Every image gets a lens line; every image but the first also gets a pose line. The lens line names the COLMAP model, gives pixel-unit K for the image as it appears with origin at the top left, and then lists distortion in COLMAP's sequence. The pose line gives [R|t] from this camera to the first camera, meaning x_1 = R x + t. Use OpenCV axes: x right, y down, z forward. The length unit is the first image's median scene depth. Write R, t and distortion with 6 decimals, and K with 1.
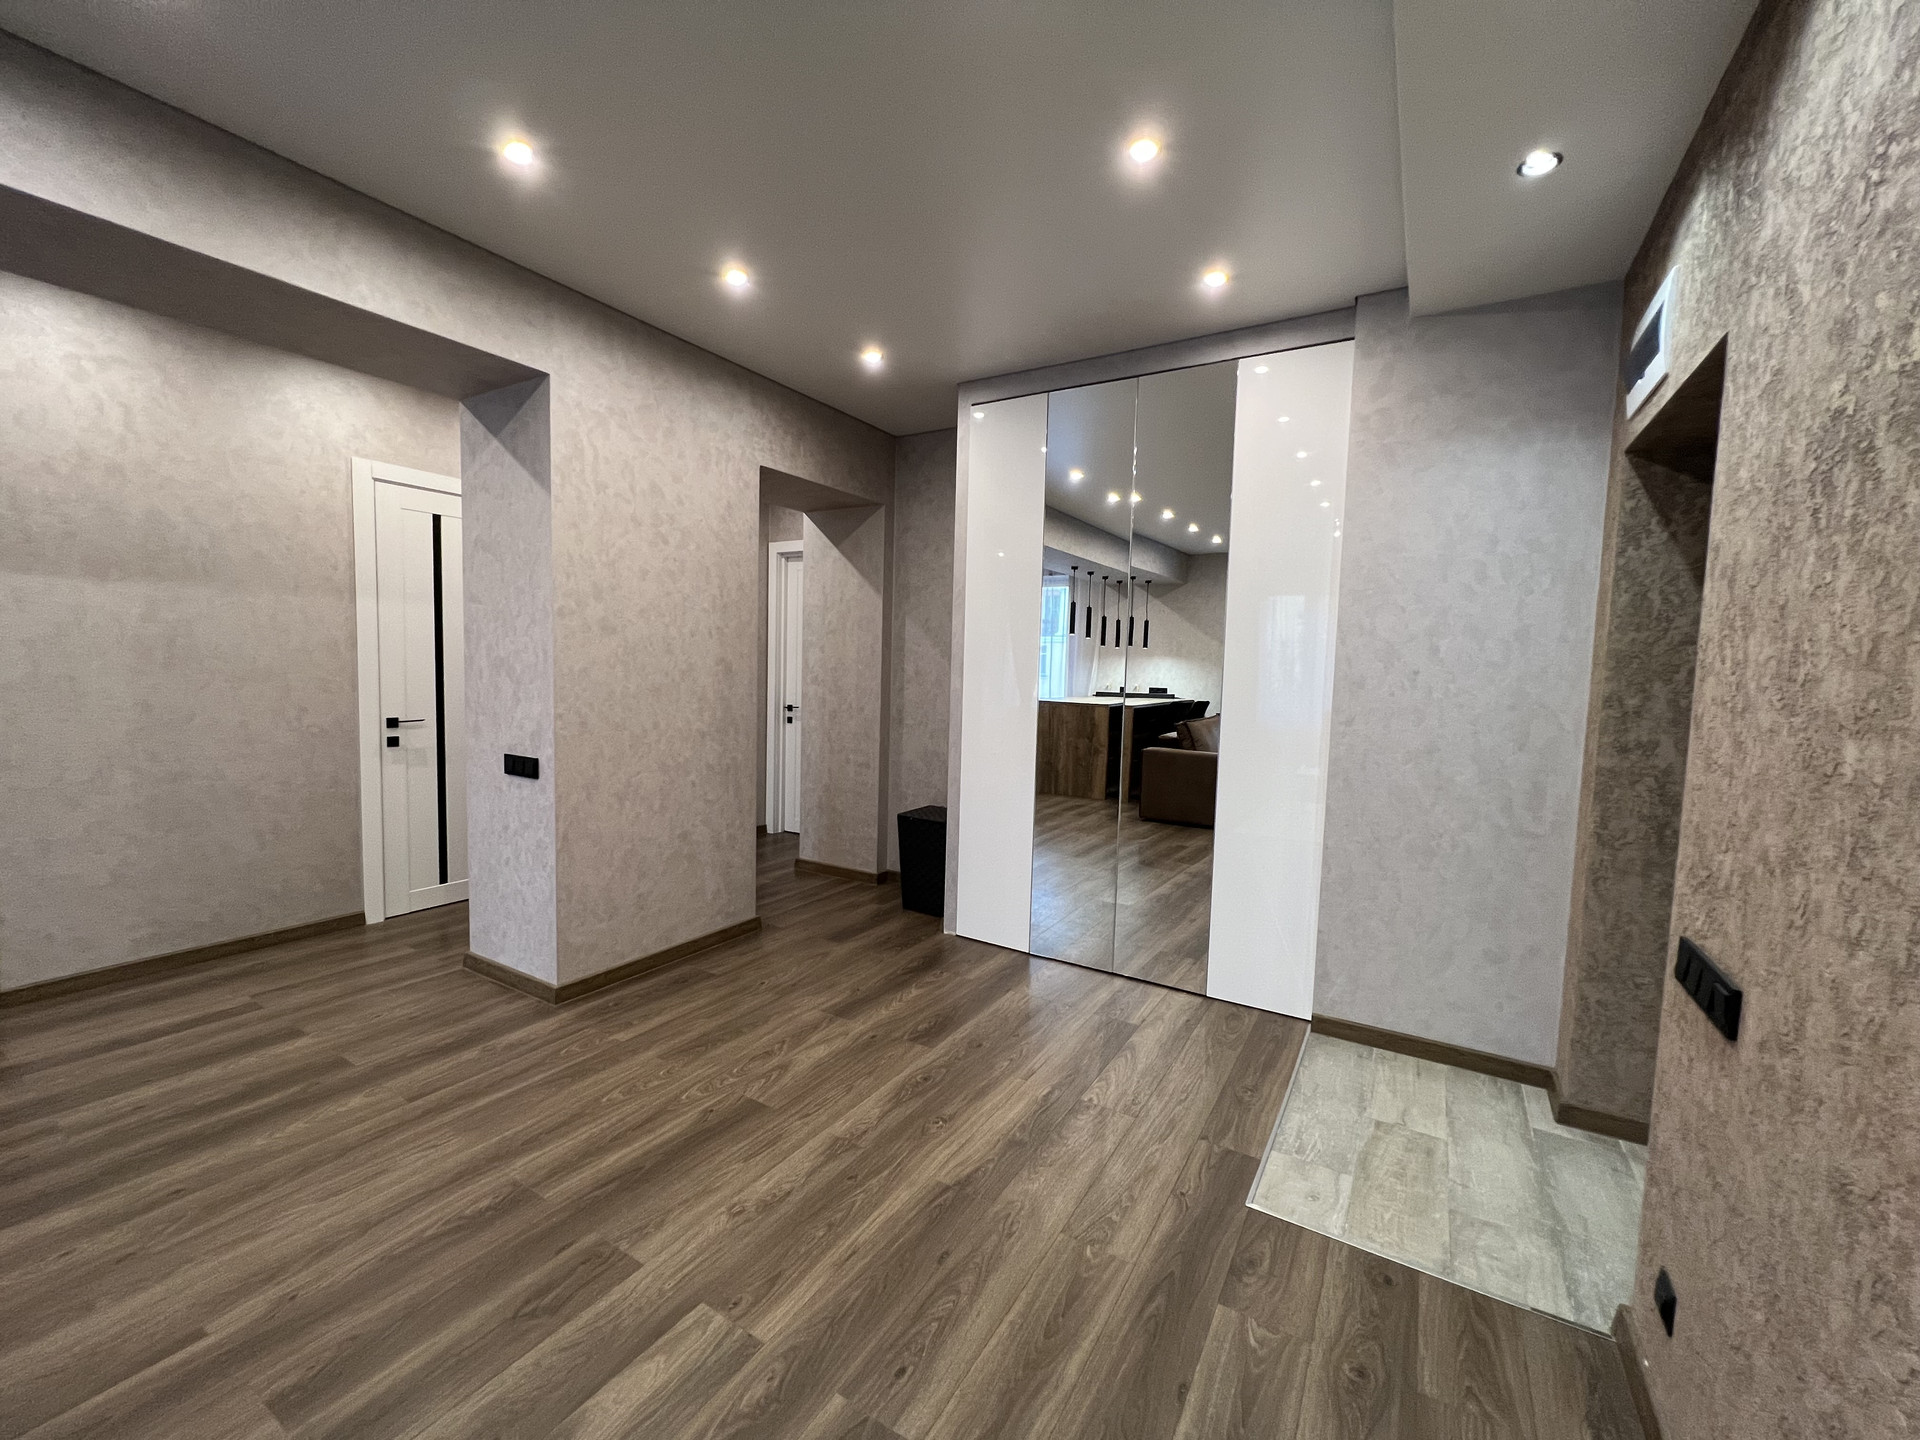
lens RADIAL K [[769.4, 0, 961.5], [0, 769.4, 723.2], [0, 0, 1]] dist [-0.003979, 0.000905]
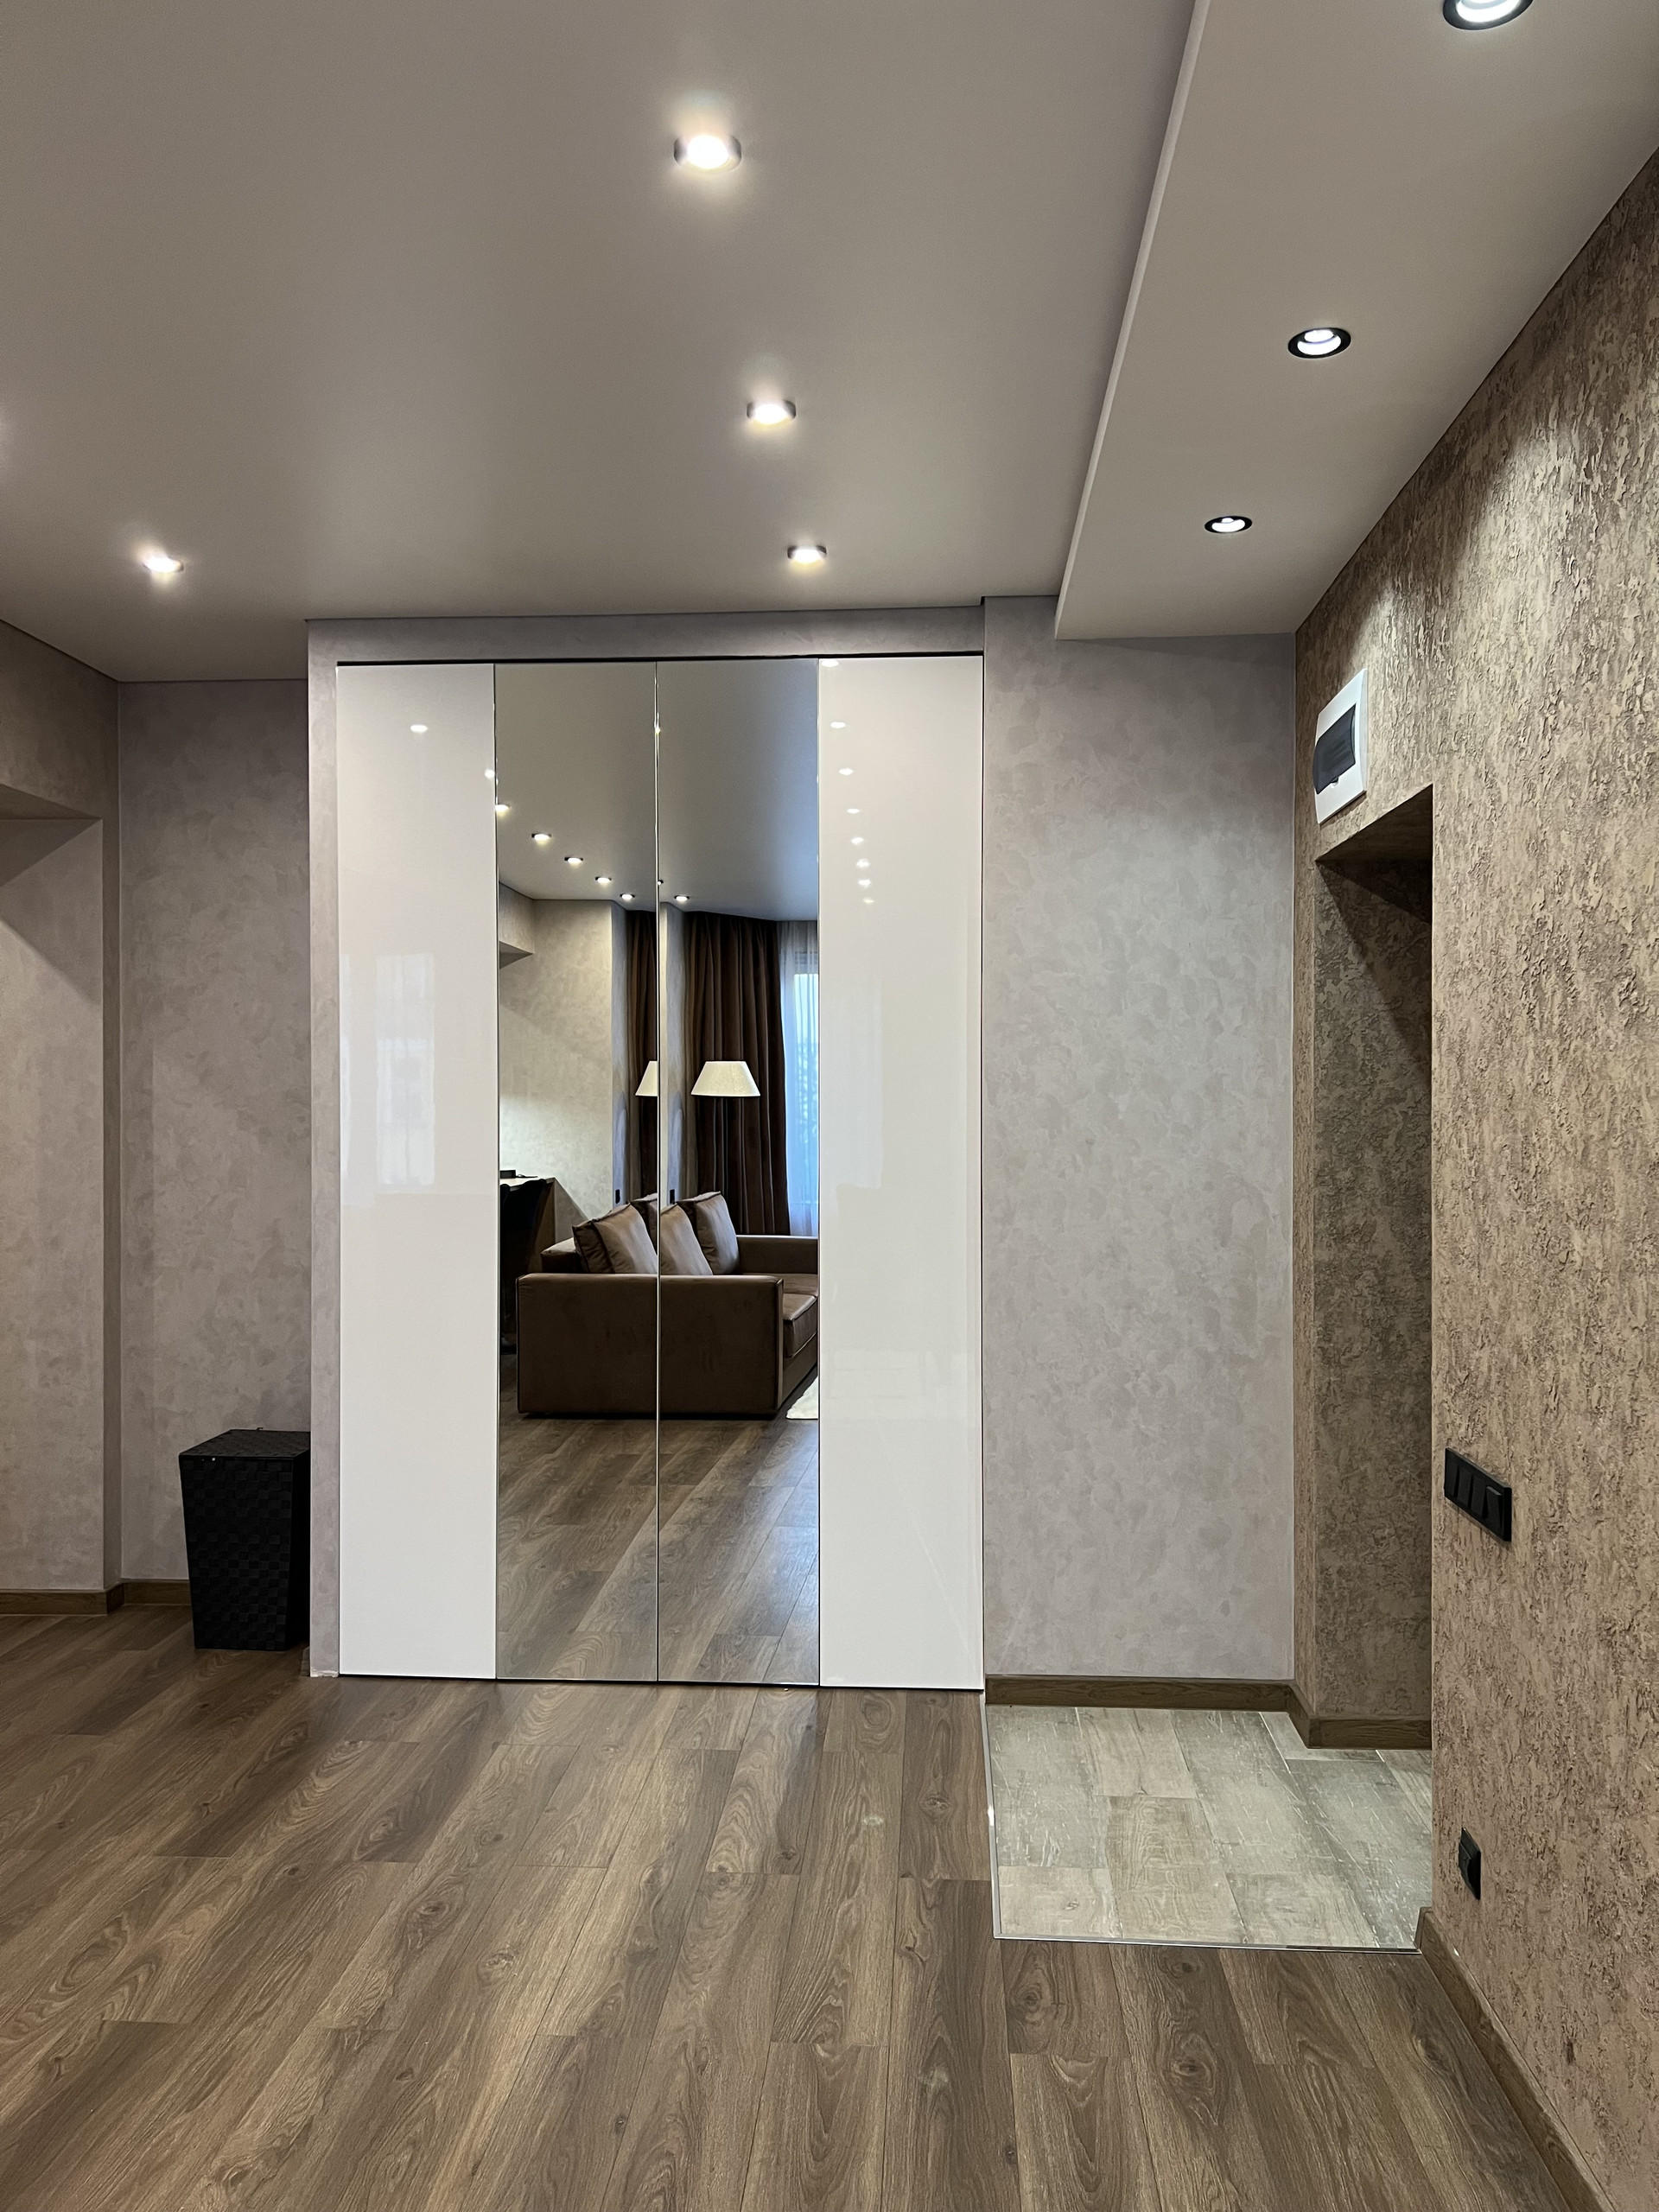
lens RADIAL K [[1655.4, 0, 831.1], [0, 1655.4, 1120.2], [0, 0, 1]] dist [0.058775, -0.065830]
pose [[0.887060, -0.031600, 0.460572, -0.287105], [0.059537, 0.997154, -0.046253, -0.028245], [-0.457799, 0.068450, 0.886417, -0.209275]]
